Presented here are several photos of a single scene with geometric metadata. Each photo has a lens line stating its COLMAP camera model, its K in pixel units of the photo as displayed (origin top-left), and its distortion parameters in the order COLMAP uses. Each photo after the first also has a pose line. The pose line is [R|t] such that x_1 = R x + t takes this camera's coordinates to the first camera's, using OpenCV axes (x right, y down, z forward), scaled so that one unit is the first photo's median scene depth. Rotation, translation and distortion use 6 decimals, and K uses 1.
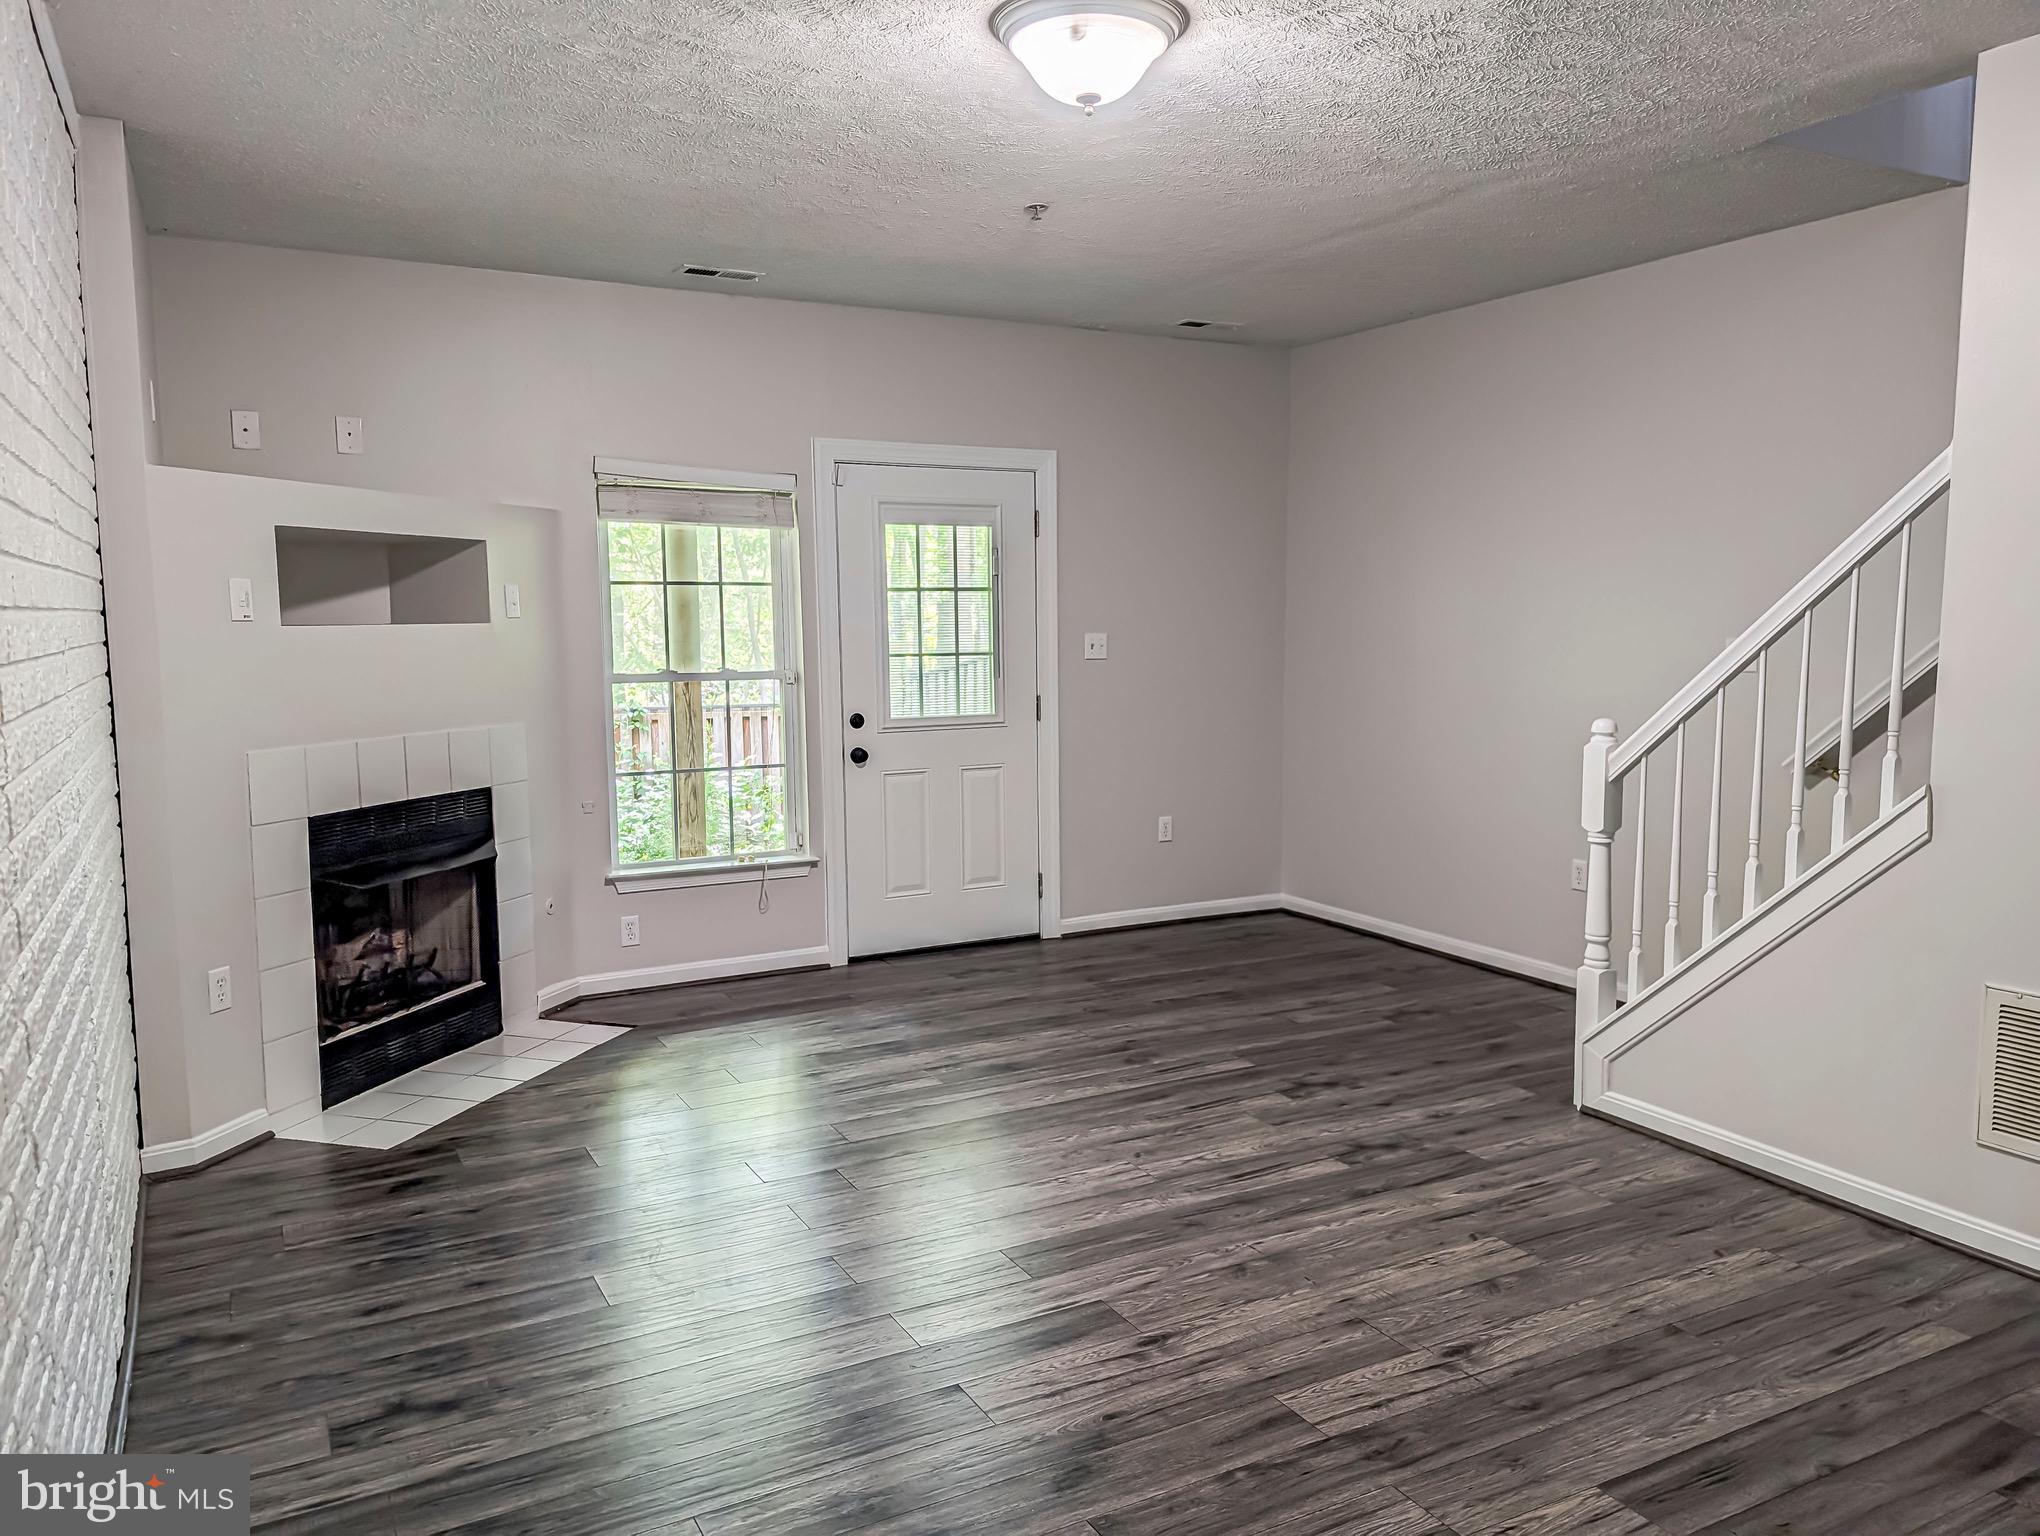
lens RADIAL K [[1474.3, 0, 1013.8], [0, 1474.3, 764.2], [0, 0, 1]] dist [0.028697, -0.028407]
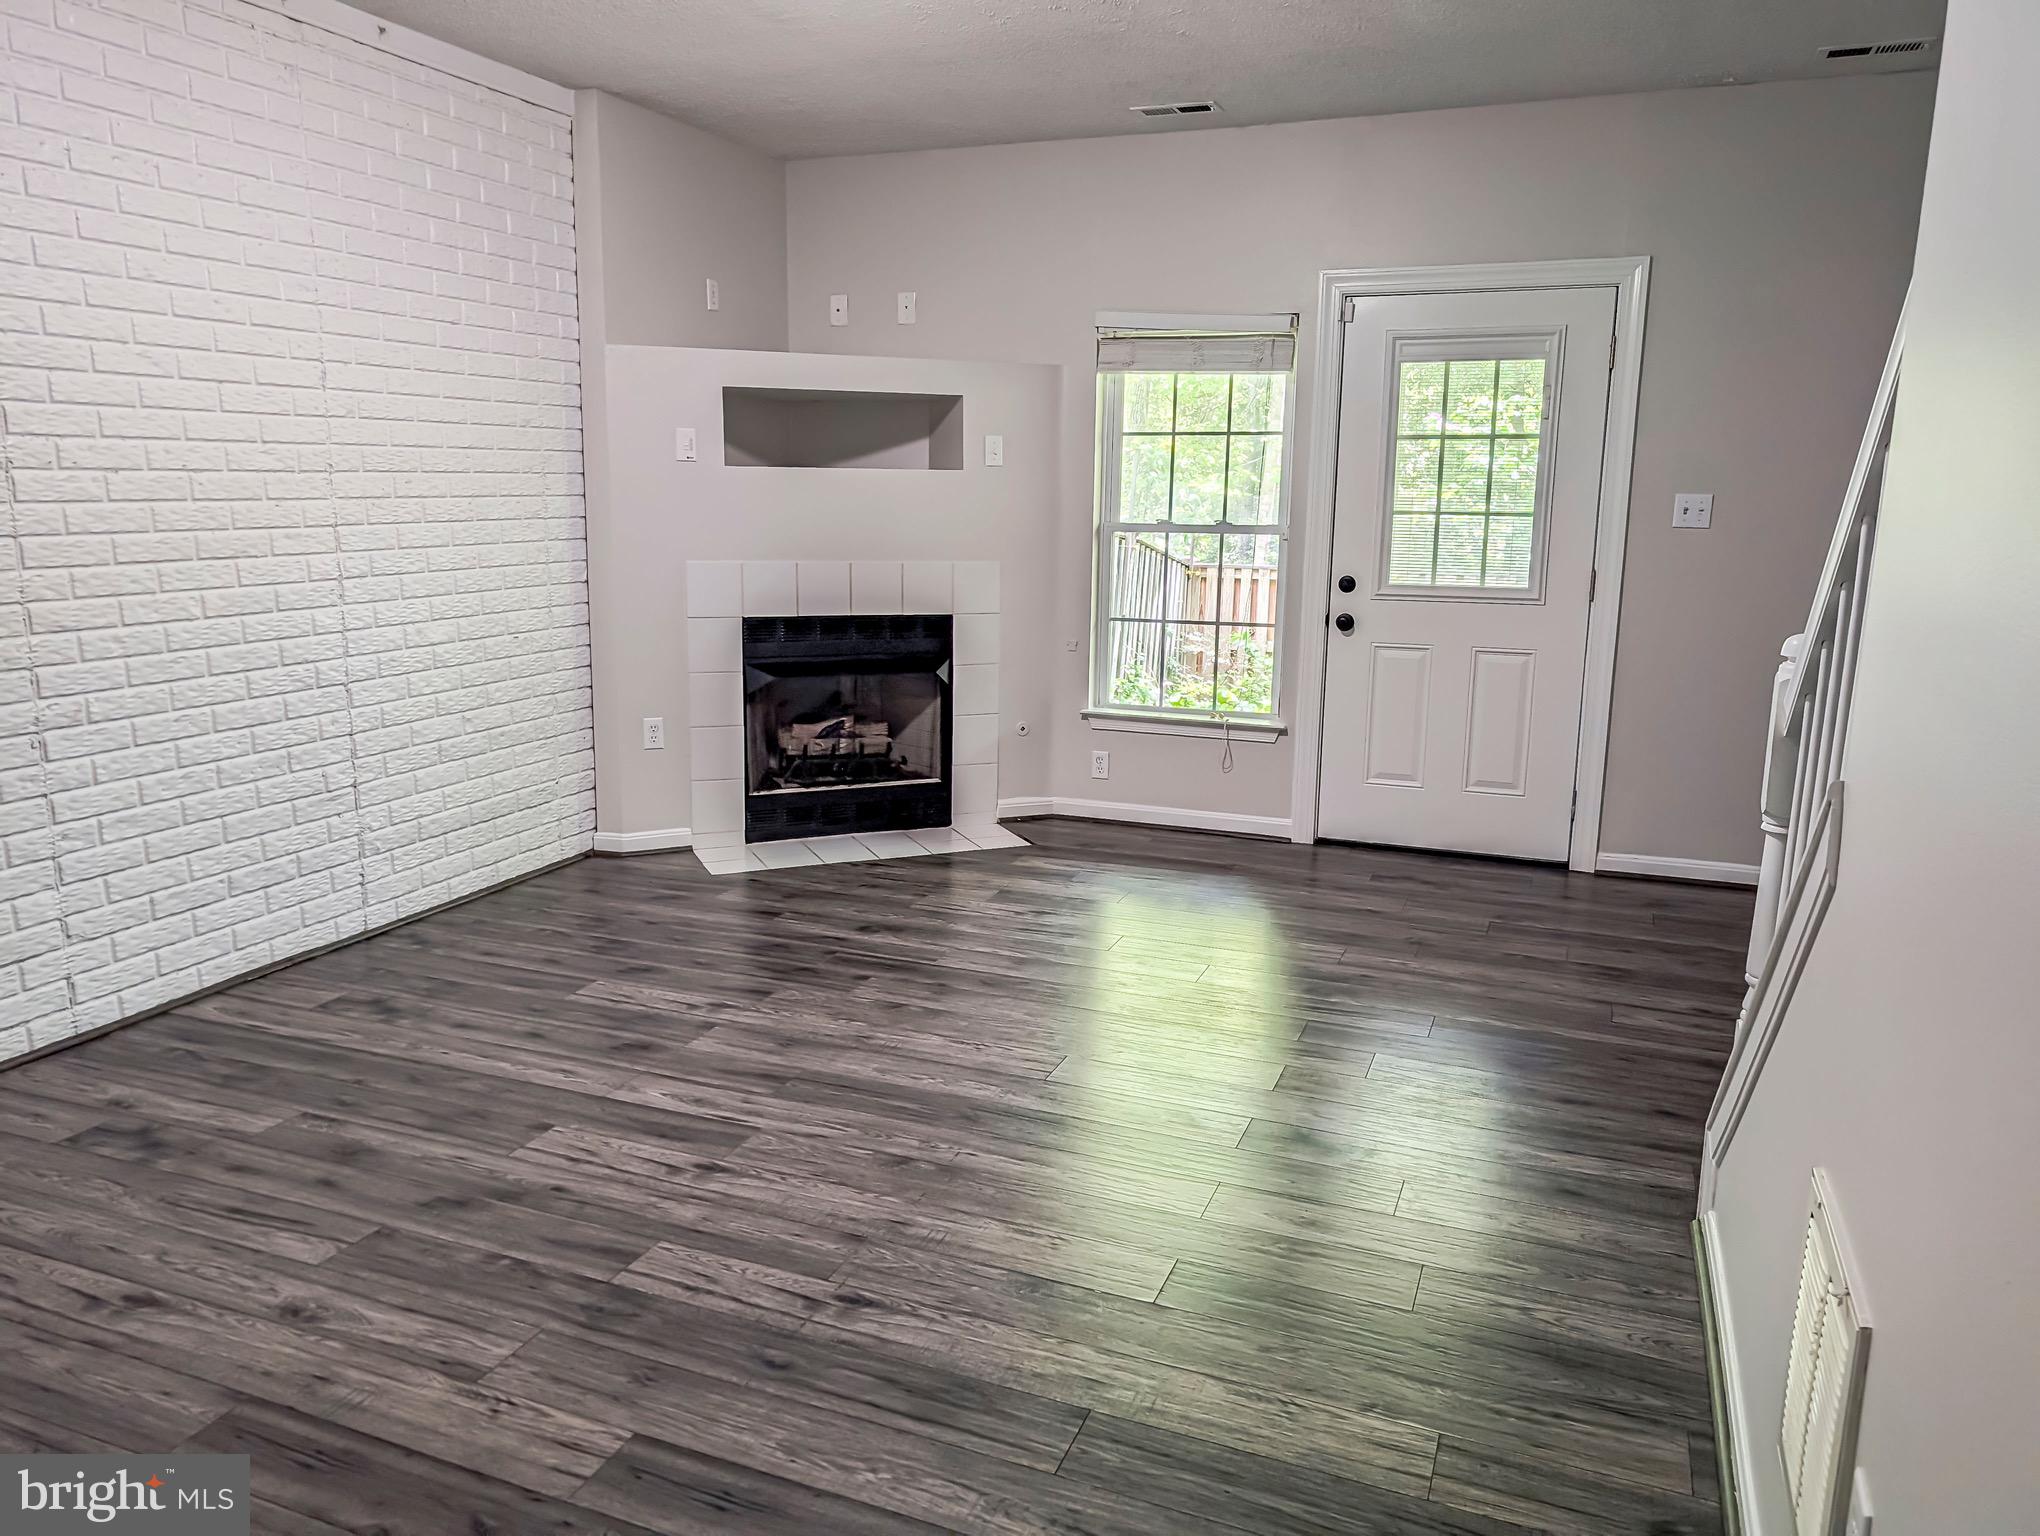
lens RADIAL K [[1474.3, 0, 1008.5], [0, 1474.3, 765.2], [0, 0, 1]] dist [0.028697, -0.028407]
pose [[0.633462, 0.160832, -0.756875, 0.527604], [-0.093377, 0.986901, 0.131560, -0.021887], [0.768119, -0.012664, 0.640182, 0.279927]]
